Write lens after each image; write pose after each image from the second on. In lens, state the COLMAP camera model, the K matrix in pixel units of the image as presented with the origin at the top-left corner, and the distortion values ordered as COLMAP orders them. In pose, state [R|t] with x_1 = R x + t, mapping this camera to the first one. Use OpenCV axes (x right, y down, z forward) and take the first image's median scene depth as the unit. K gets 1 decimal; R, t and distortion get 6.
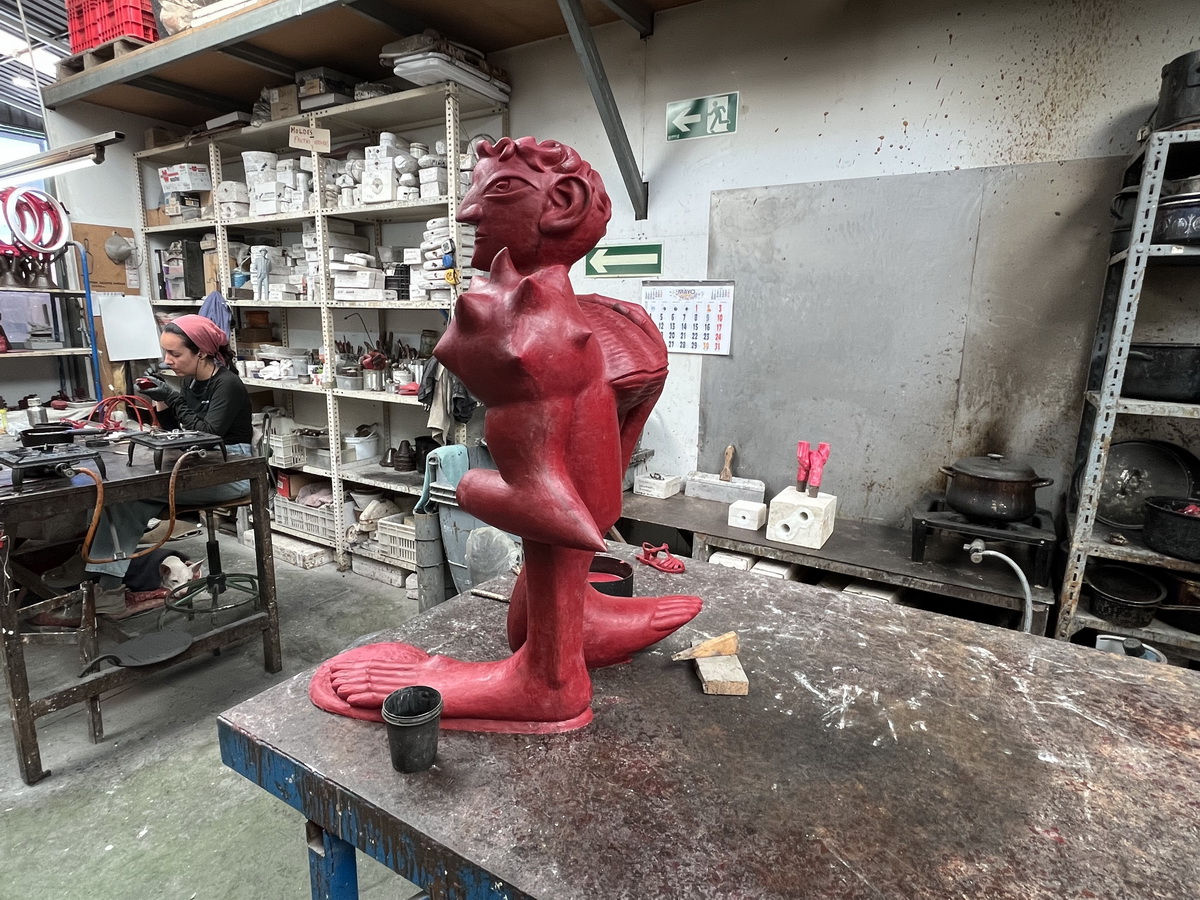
lens RADIAL K [[655.1, 0, 600.0], [0, 655.1, 450.0], [0, 0, 1]] dist [0.000350, 0.000243]
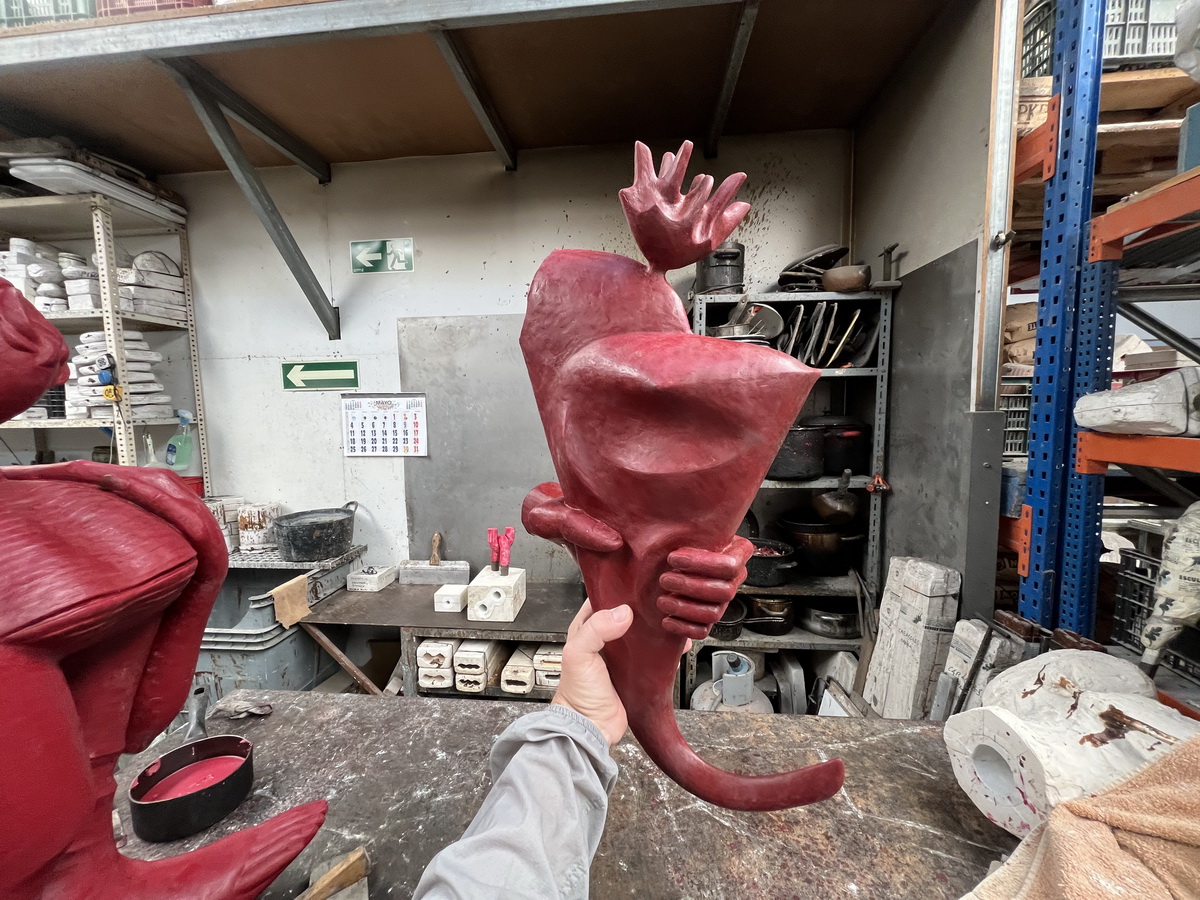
lens RADIAL K [[465.5, 0, 600.0], [0, 465.5, 450.0], [0, 0, 1]] dist [-0.001260, 0.000281]
pose [[0.897253, -0.076867, 0.434773, 0.111096], [0.118480, 0.990529, -0.069387, -0.060386], [-0.425322, 0.113770, 0.897863, 0.126617]]
